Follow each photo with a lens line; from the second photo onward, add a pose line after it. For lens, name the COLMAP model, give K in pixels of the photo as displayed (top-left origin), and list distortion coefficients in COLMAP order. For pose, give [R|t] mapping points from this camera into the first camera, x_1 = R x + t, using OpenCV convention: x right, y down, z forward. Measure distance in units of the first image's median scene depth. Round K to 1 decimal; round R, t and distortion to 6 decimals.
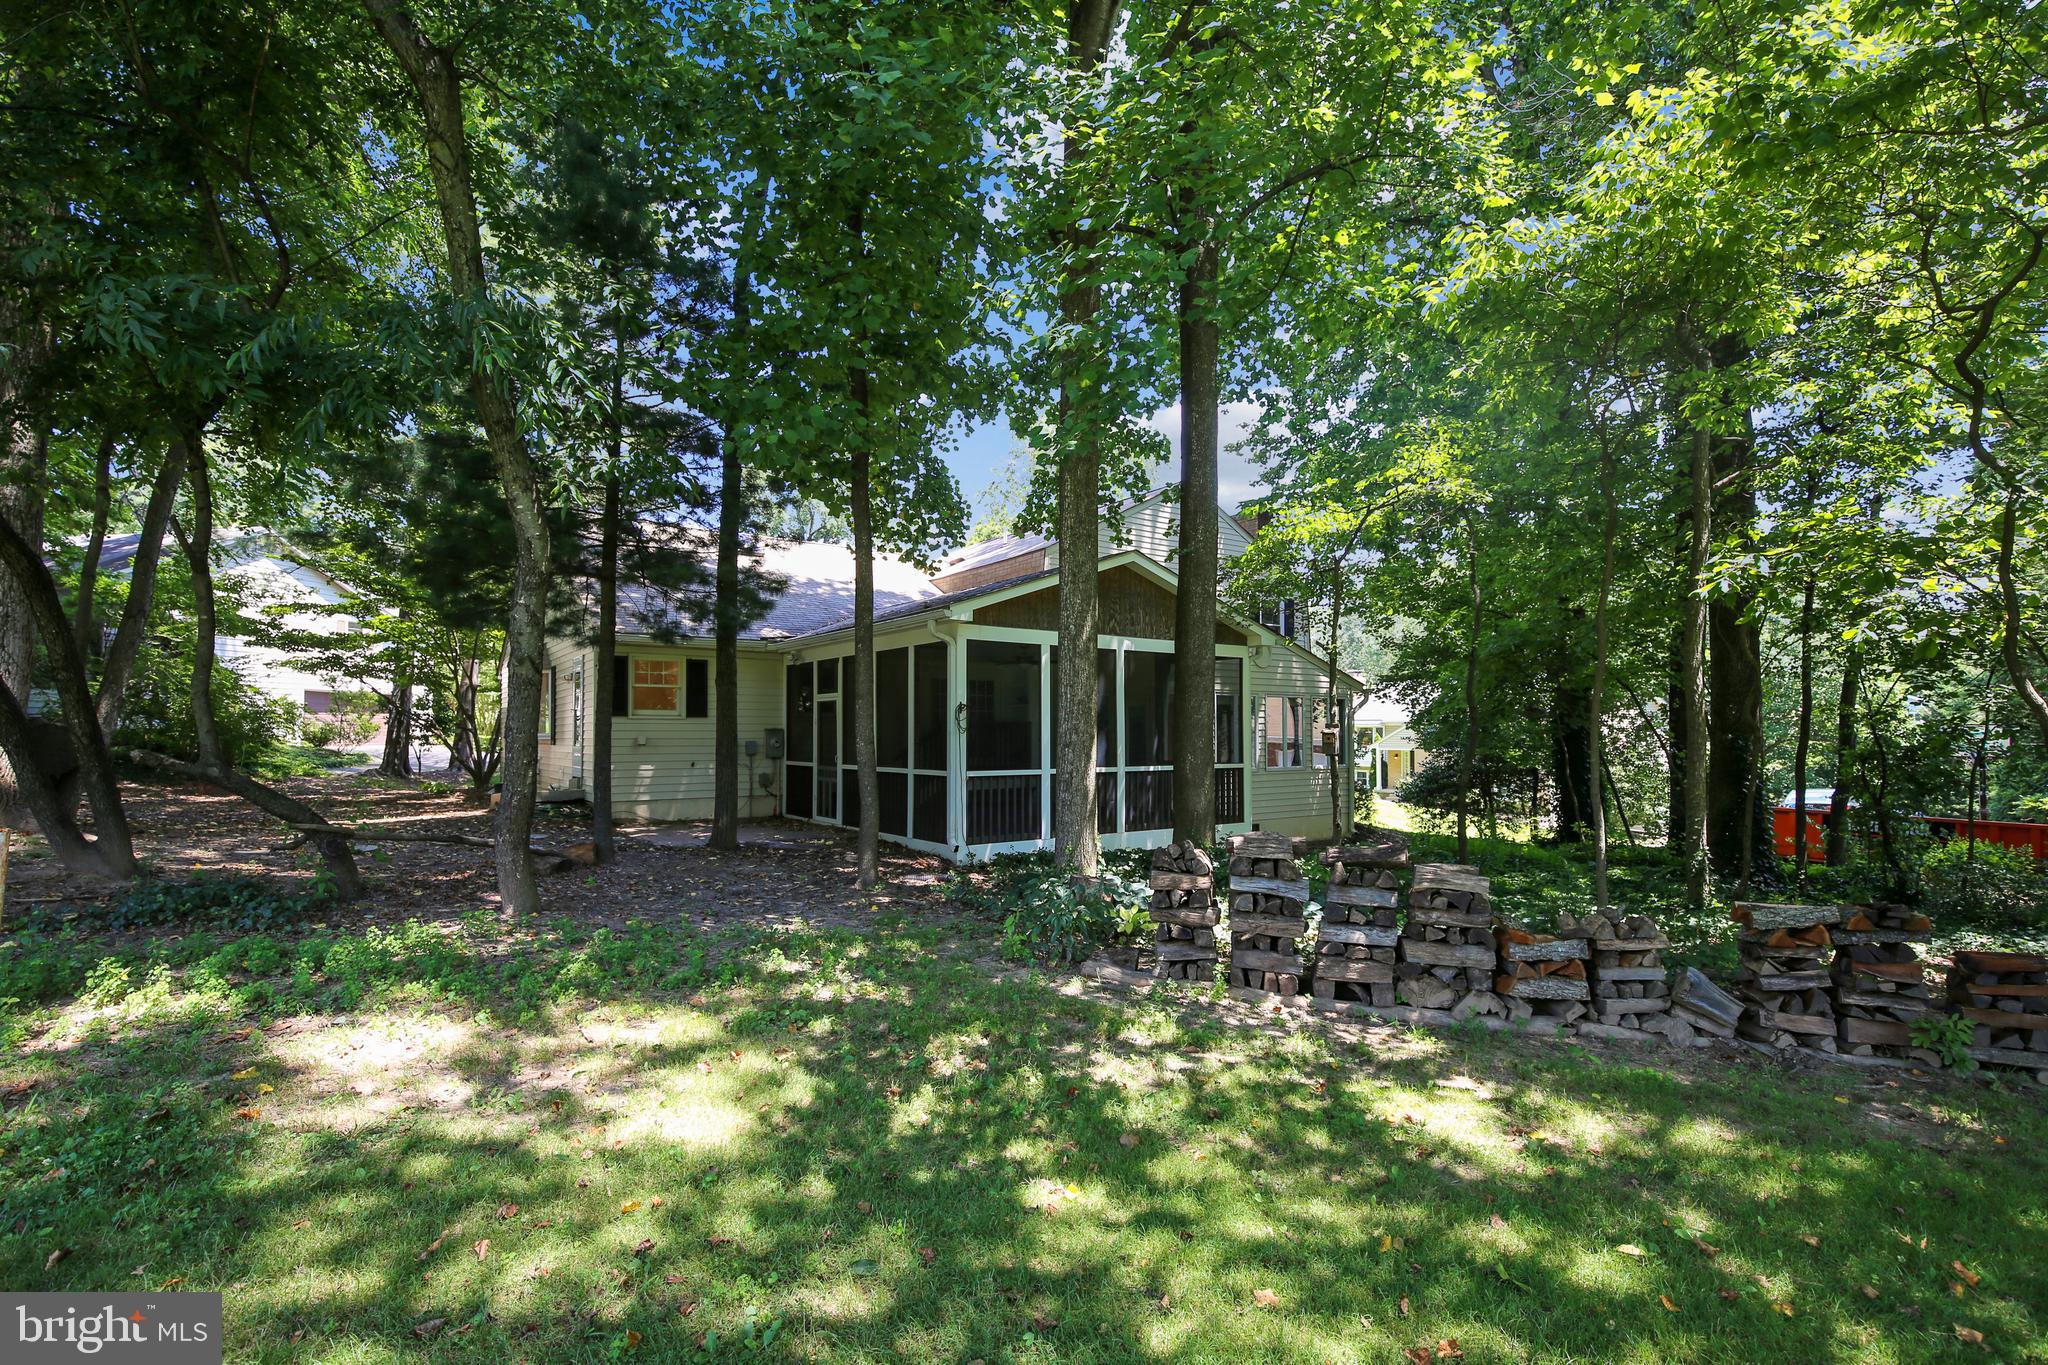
lens RADIAL K [[898.4, 0, 1016.1], [0, 898.4, 683.8], [0, 0, 1]] dist [0.003413, -0.000342]
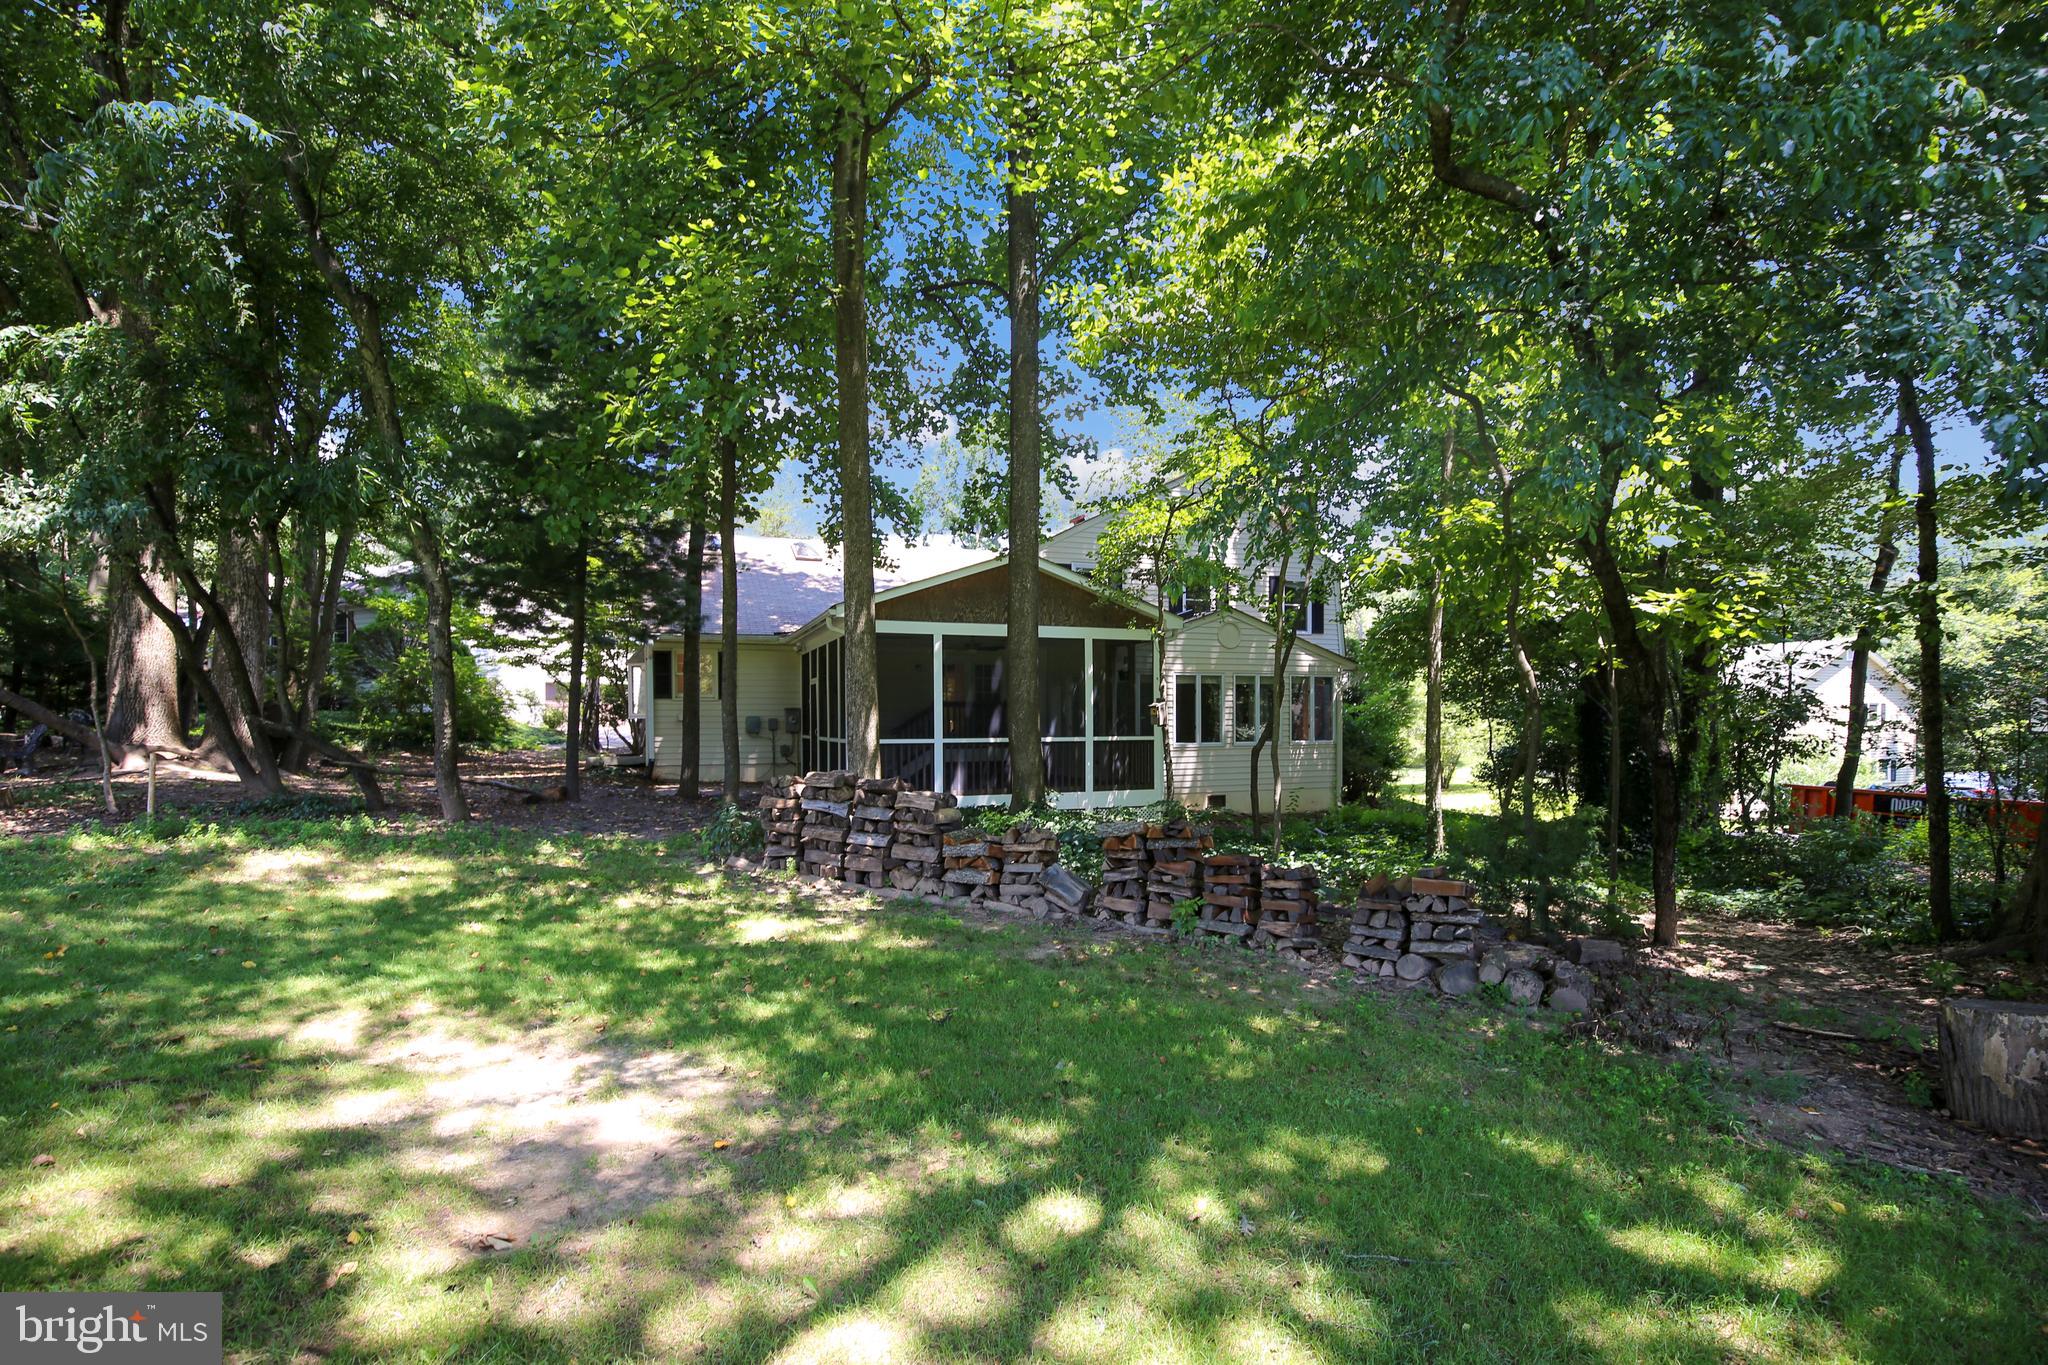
lens RADIAL K [[957.4, 0, 1029.3], [0, 957.4, 688.9], [0, 0, 1]] dist [-0.019563, -0.000005]
pose [[0.972025, -0.009070, -0.234703, 1.039507], [0.015028, 0.999608, 0.023611, 0.005508], [0.234396, -0.026478, 0.971780, -0.446763]]
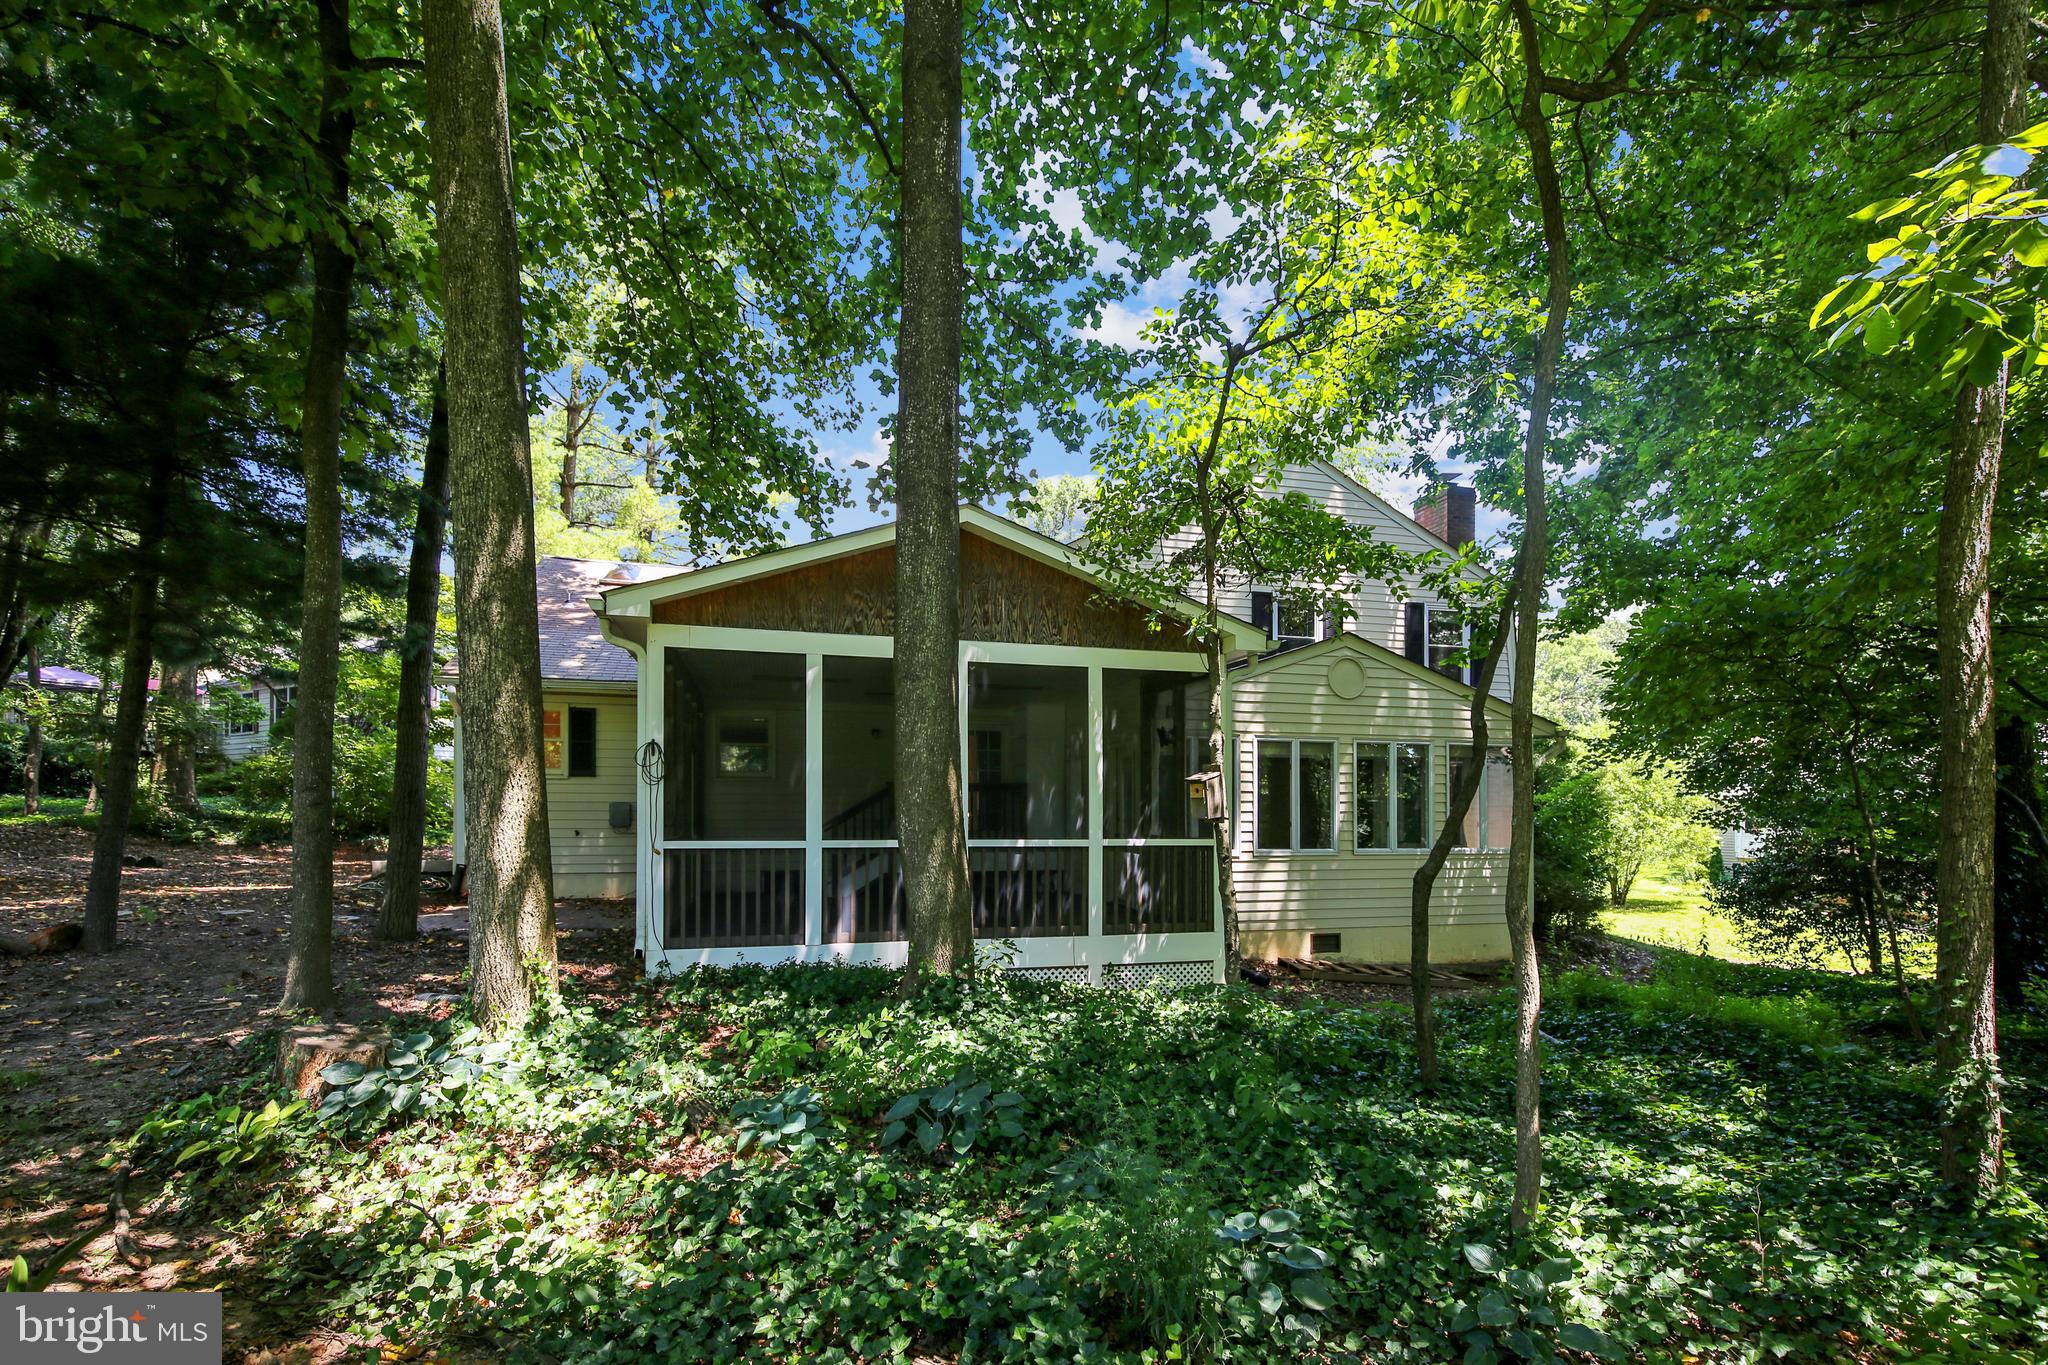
lens RADIAL K [[957.4, 0, 1008.5], [0, 957.4, 765.1], [0, 0, 1]] dist [-0.019563, -0.000005]
pose [[0.936565, -0.013844, -0.350222, 0.966800], [0.015550, 0.999877, 0.002058, 0.092975], [0.350150, -0.007373, 0.936665, 0.897940]]
